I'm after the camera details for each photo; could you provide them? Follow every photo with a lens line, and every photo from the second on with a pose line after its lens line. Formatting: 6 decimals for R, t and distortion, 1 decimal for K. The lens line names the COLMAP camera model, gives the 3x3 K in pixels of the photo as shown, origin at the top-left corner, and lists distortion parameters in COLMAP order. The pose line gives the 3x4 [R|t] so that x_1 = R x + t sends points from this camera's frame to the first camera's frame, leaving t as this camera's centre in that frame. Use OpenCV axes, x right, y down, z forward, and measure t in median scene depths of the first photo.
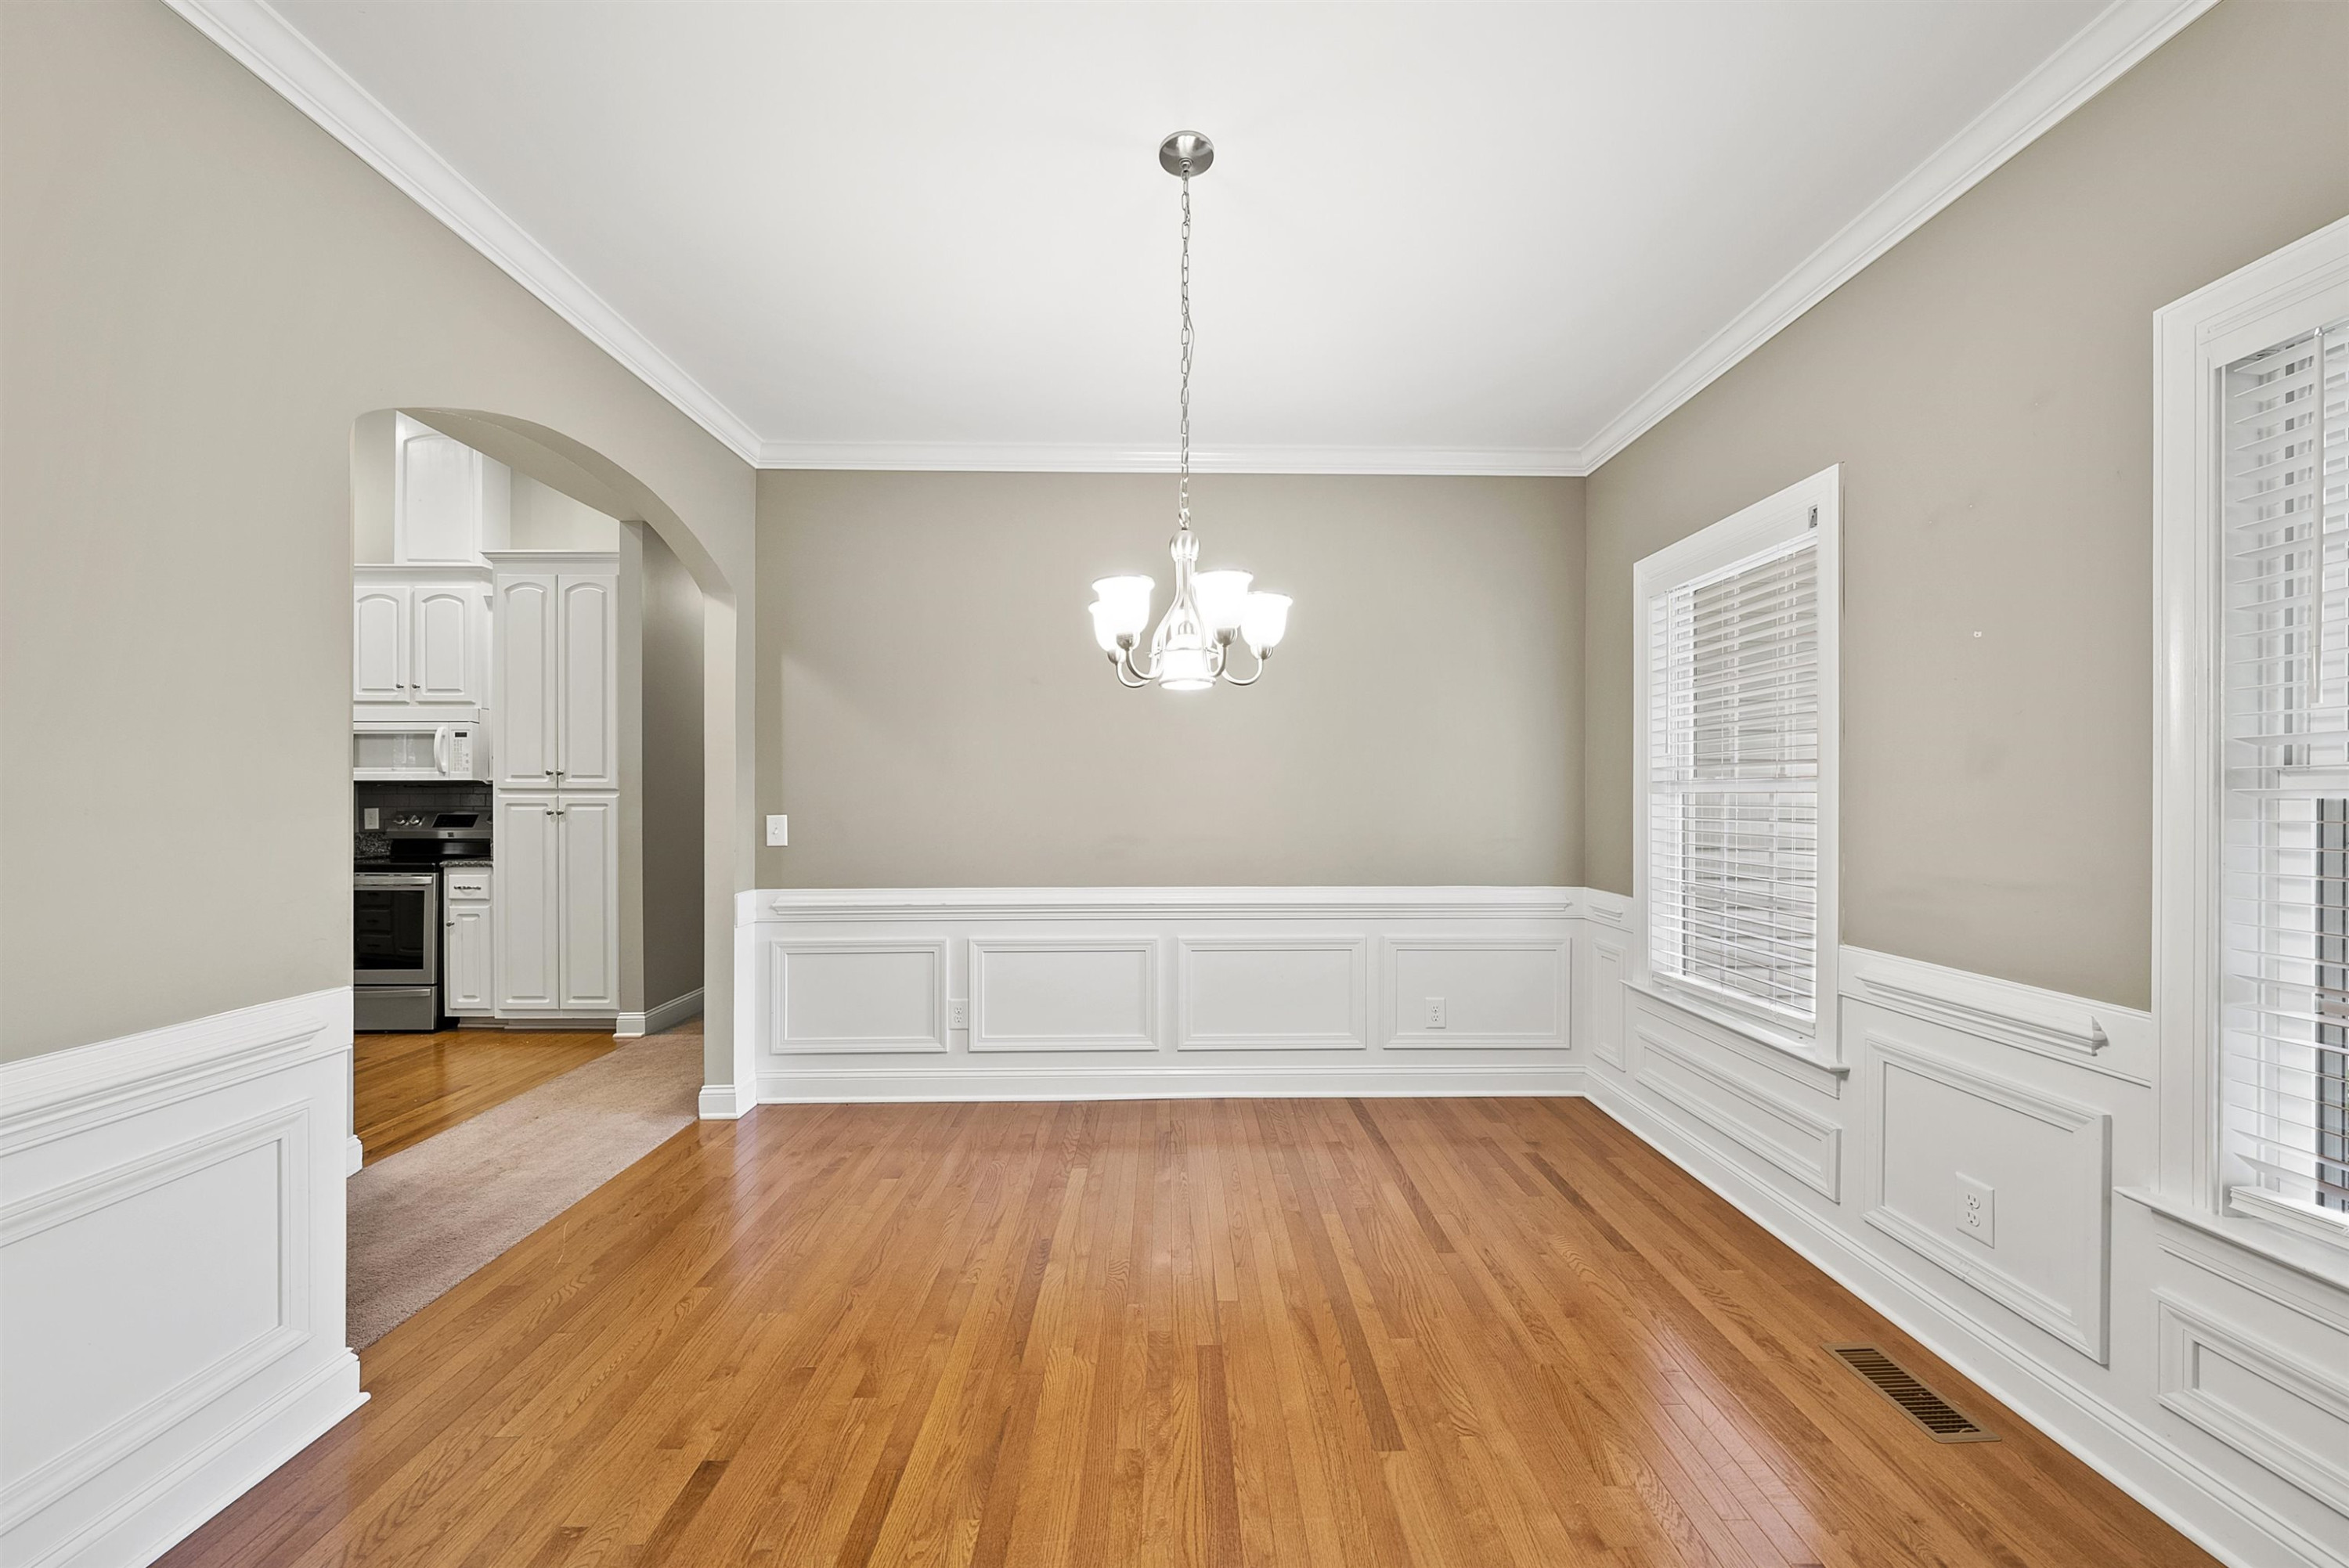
lens RADIAL K [[799.8, 0, 1175.3], [0, 799.8, 792.2], [0, 0, 1]] dist [-0.004594, 0.001049]
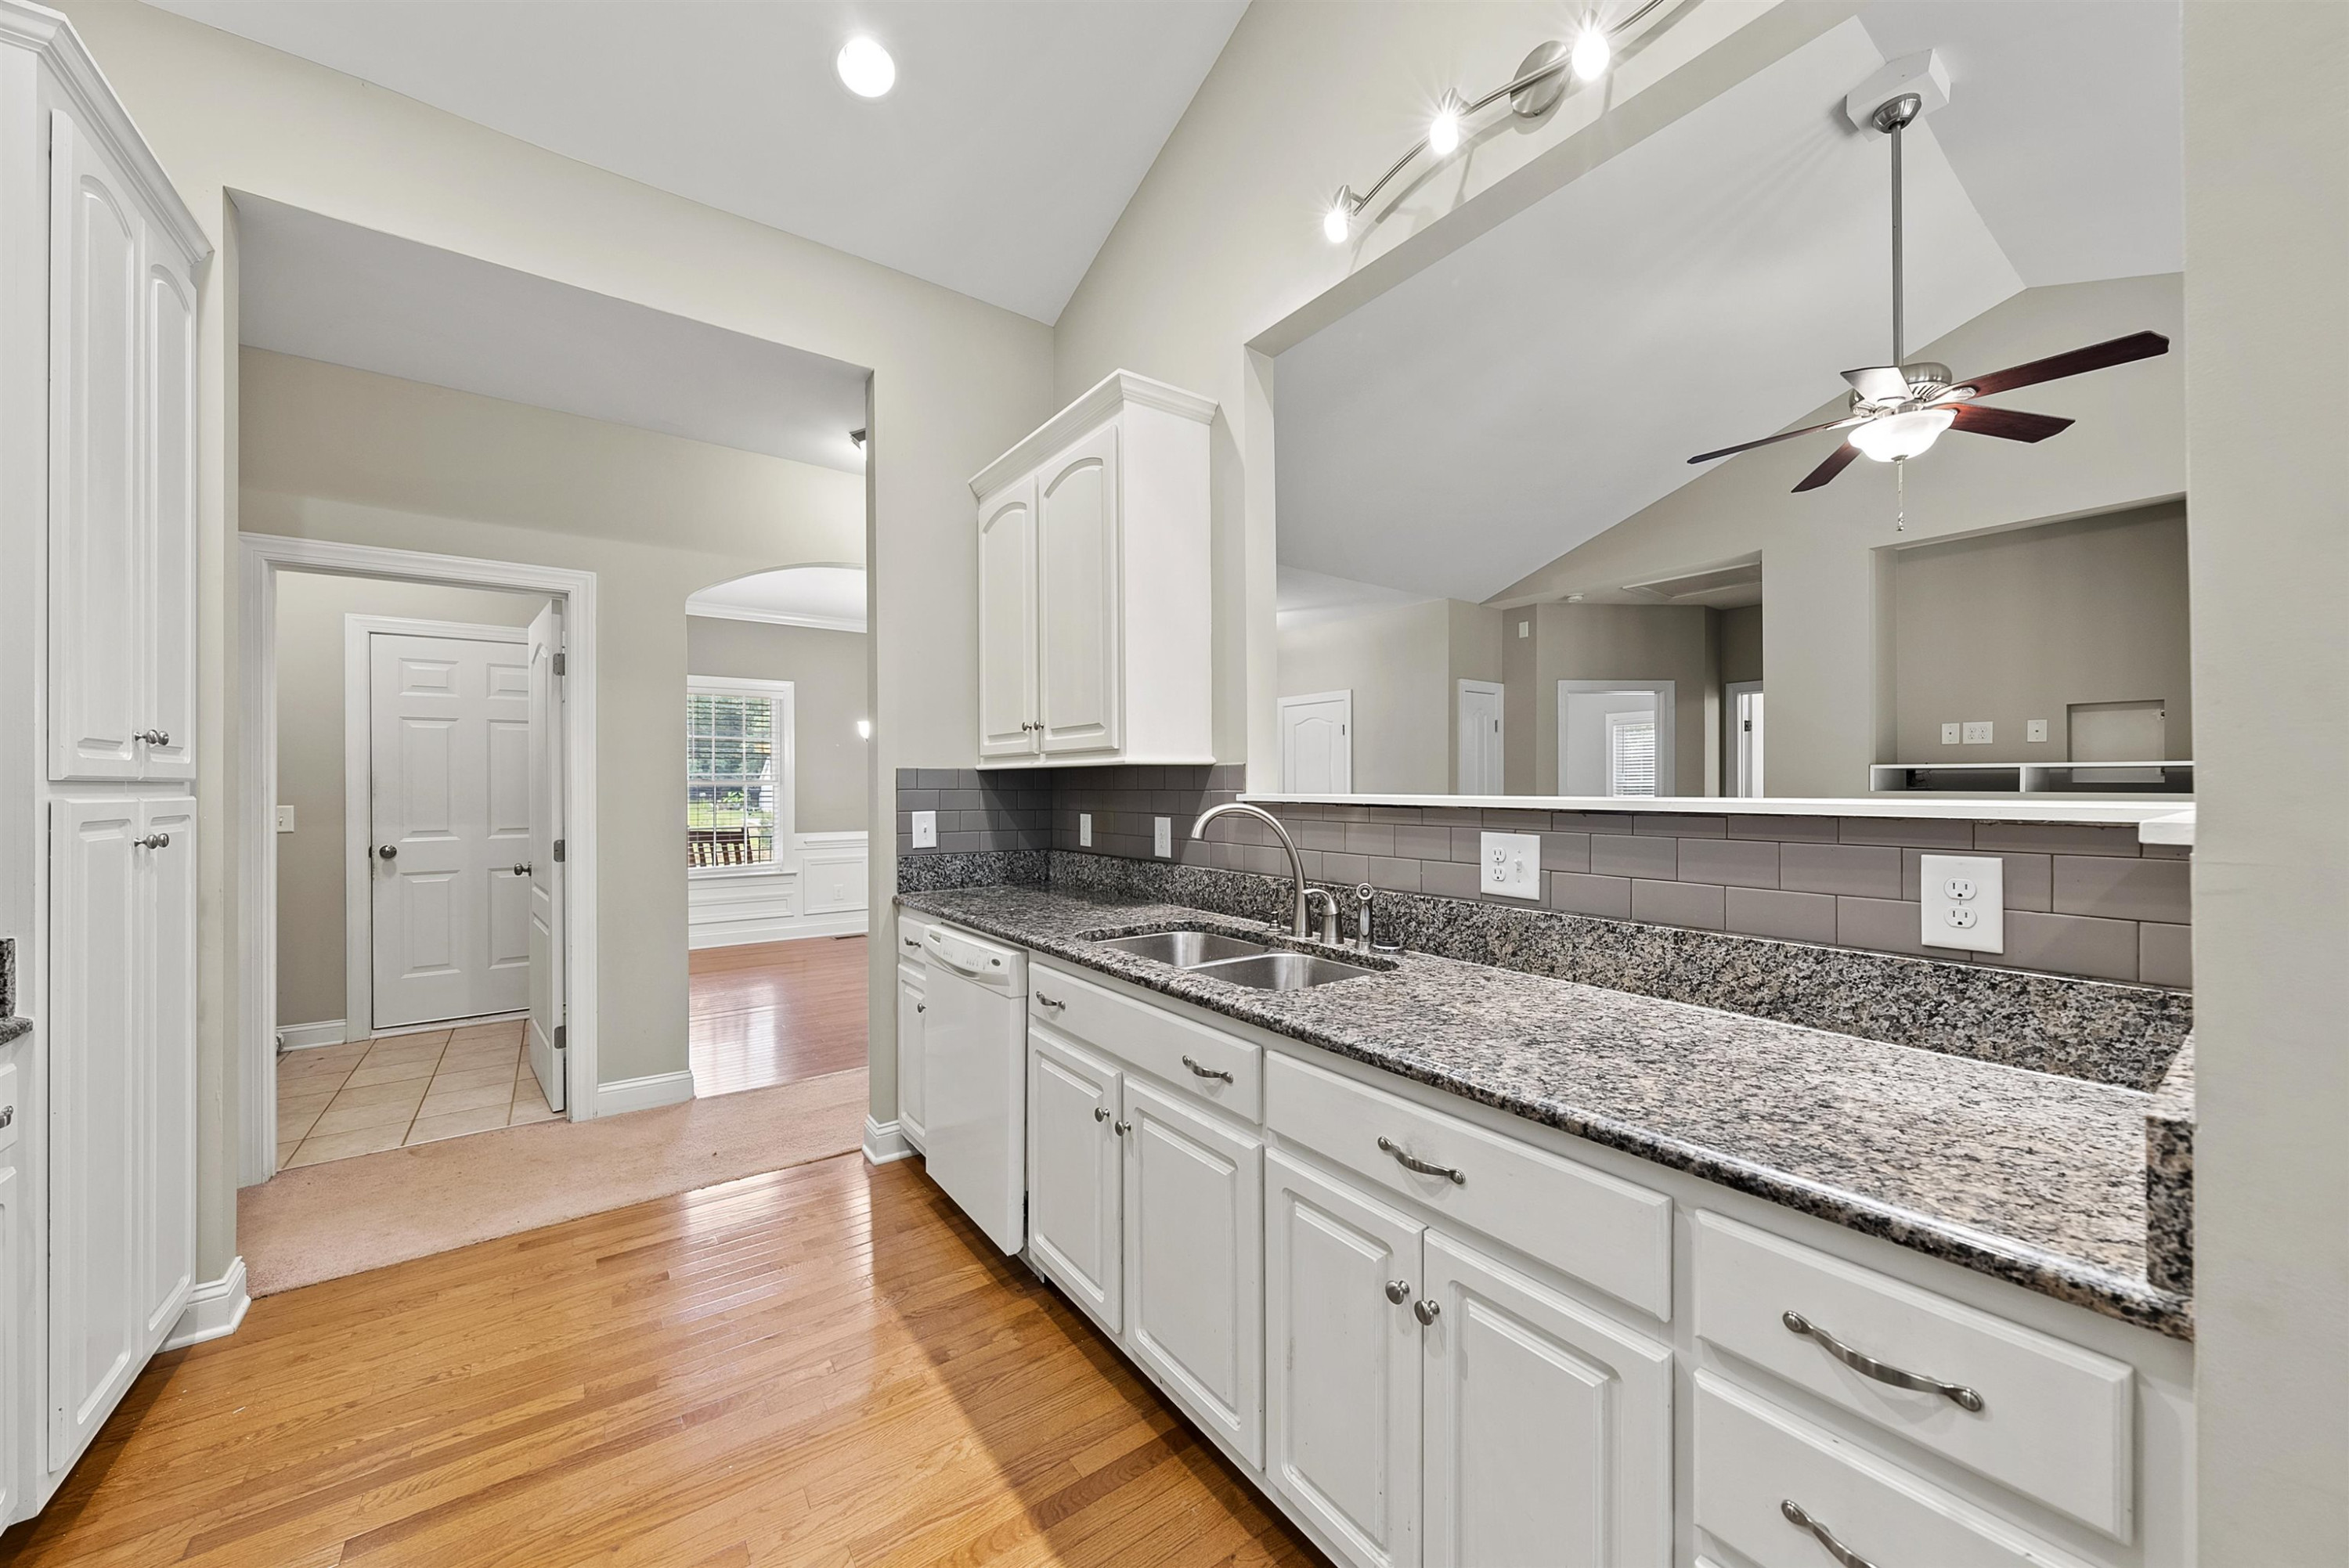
lens RADIAL K [[849.9, 0, 1175.2], [0, 849.9, 785.0], [0, 0, 1]] dist [-0.003516, 0.000245]
pose [[-0.565778, -0.000192, 0.824558, -1.406273], [0.001702, 0.999998, 0.001401, -0.001235], [-0.824556, 0.002196, -0.565776, 0.836757]]
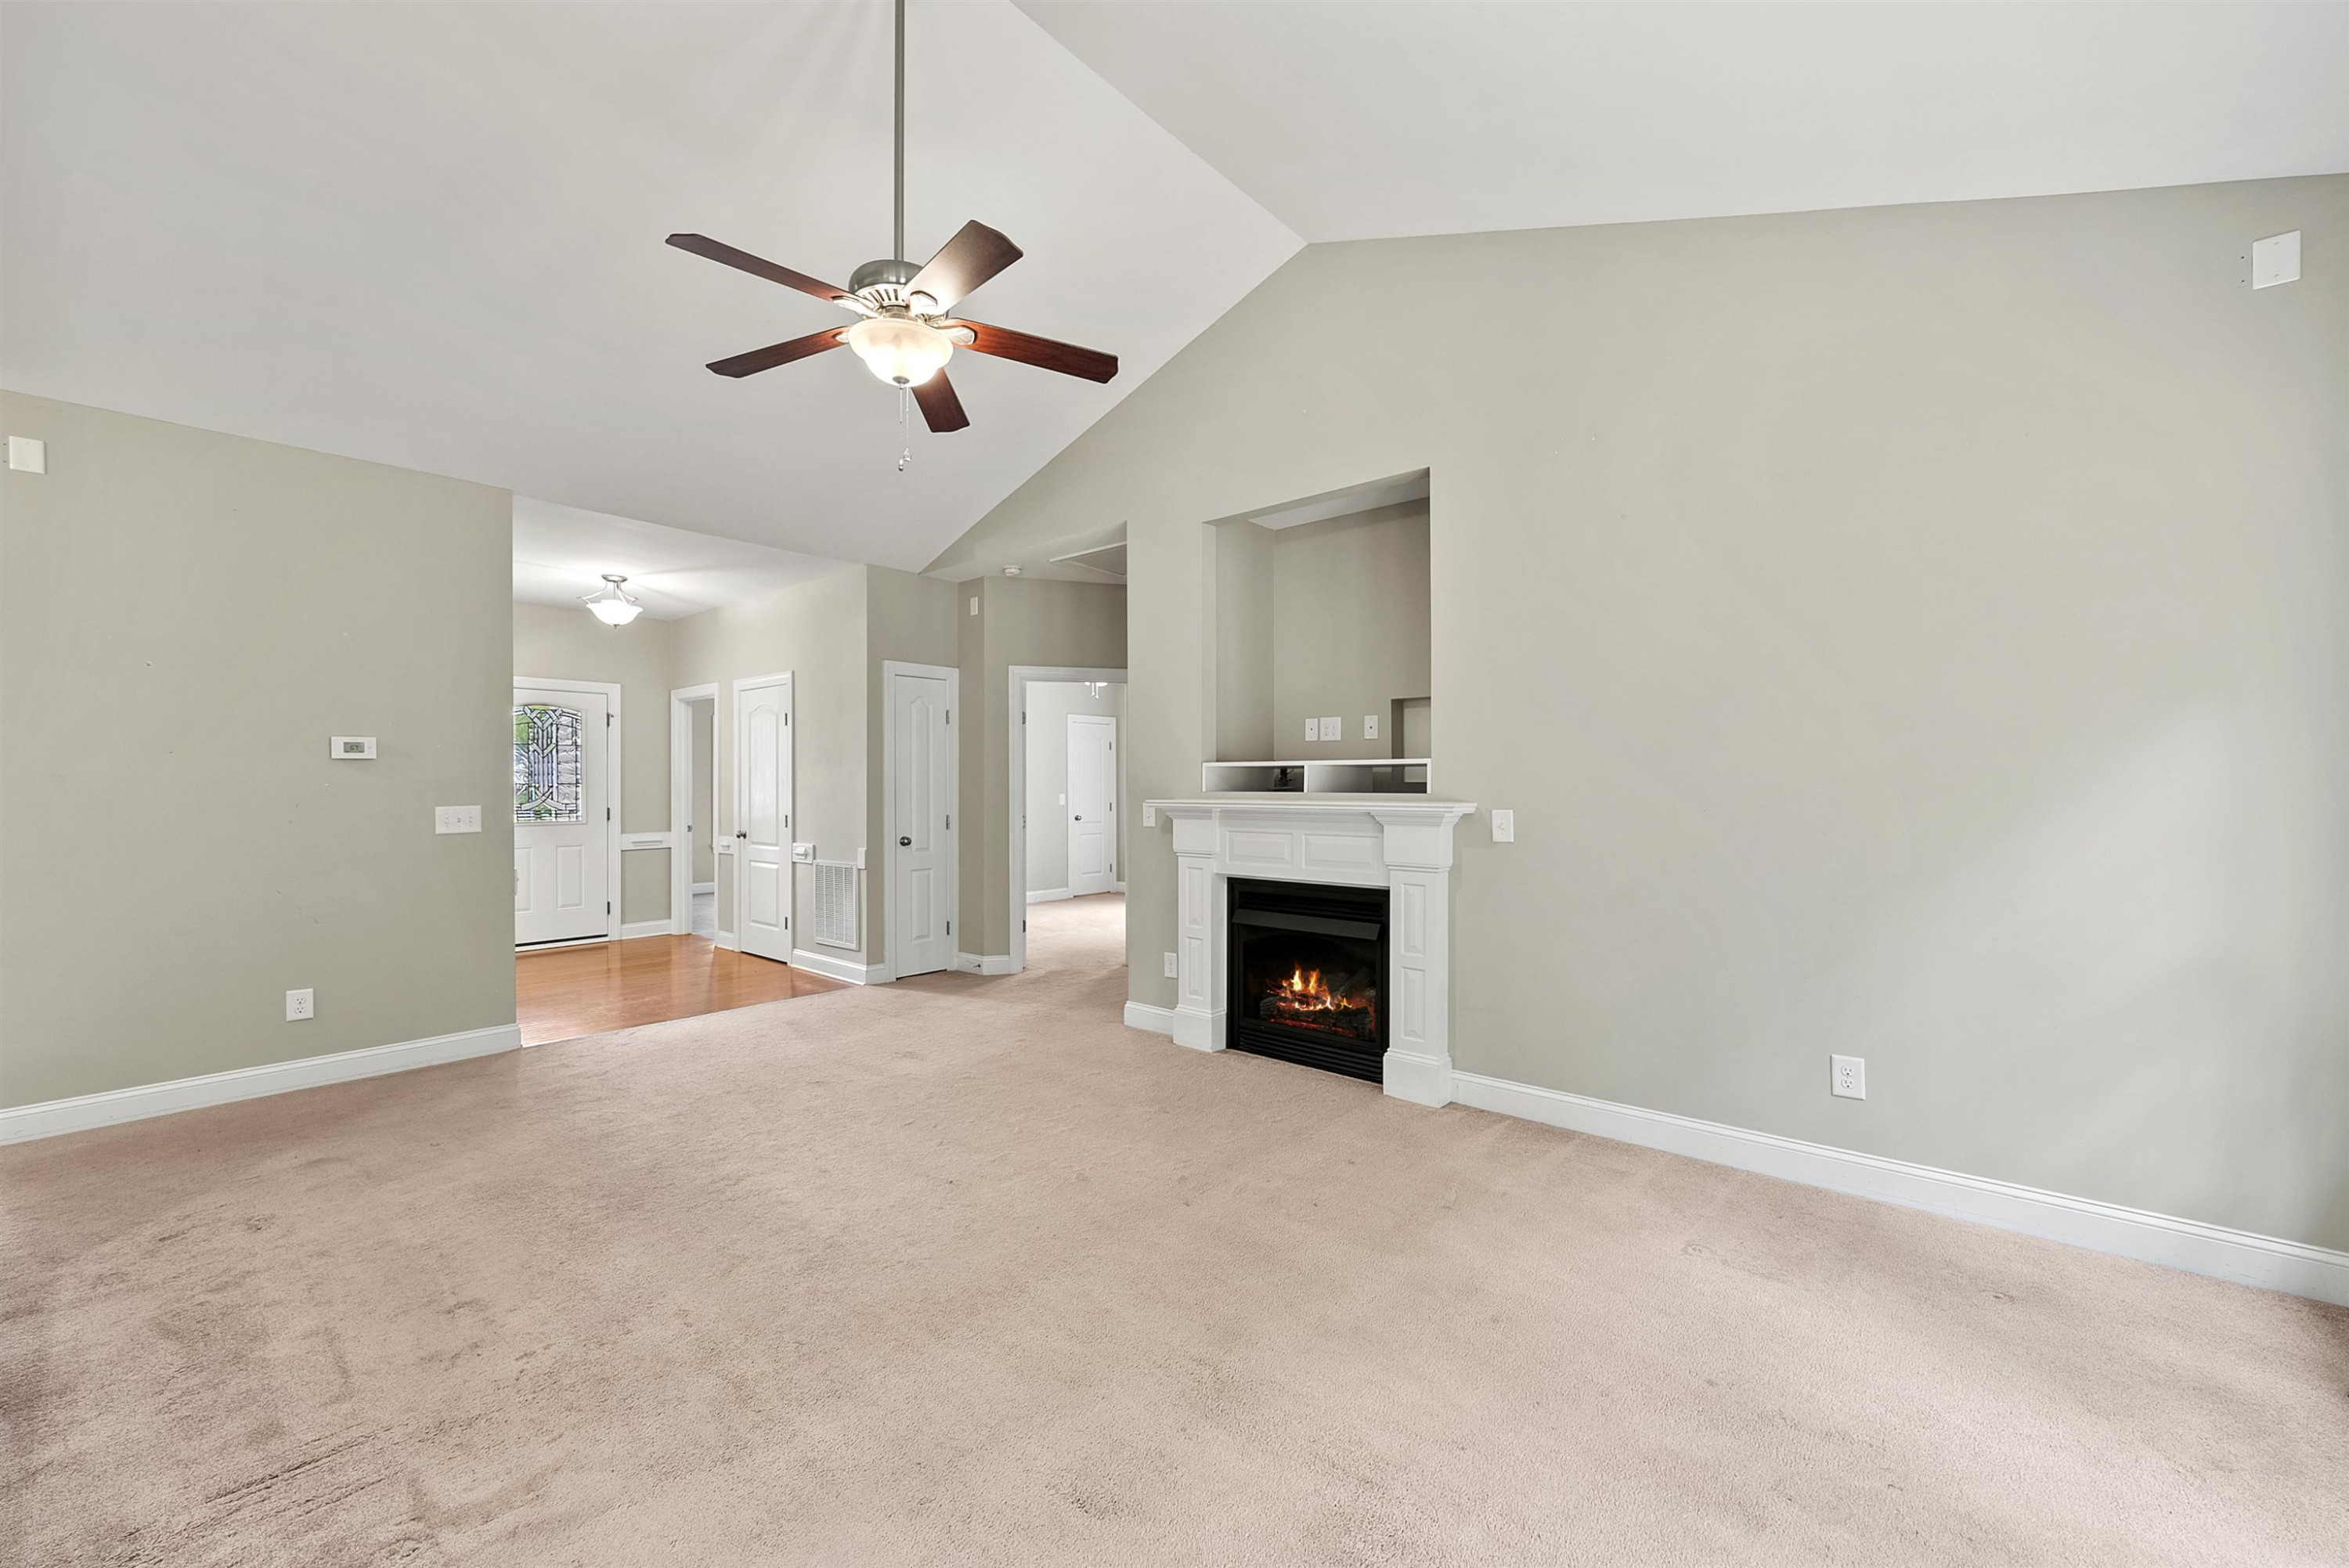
lens RADIAL K [[917.7, 0, 1181.3], [0, 917.7, 783.8], [0, 0, 1]] dist [0.000161, 0.000041]
pose [[-0.741761, 0.001268, 0.670663, -1.719440], [0.001690, 0.999999, -0.000022, 0.000544], [-0.670662, 0.001117, -0.741763, 0.271807]]
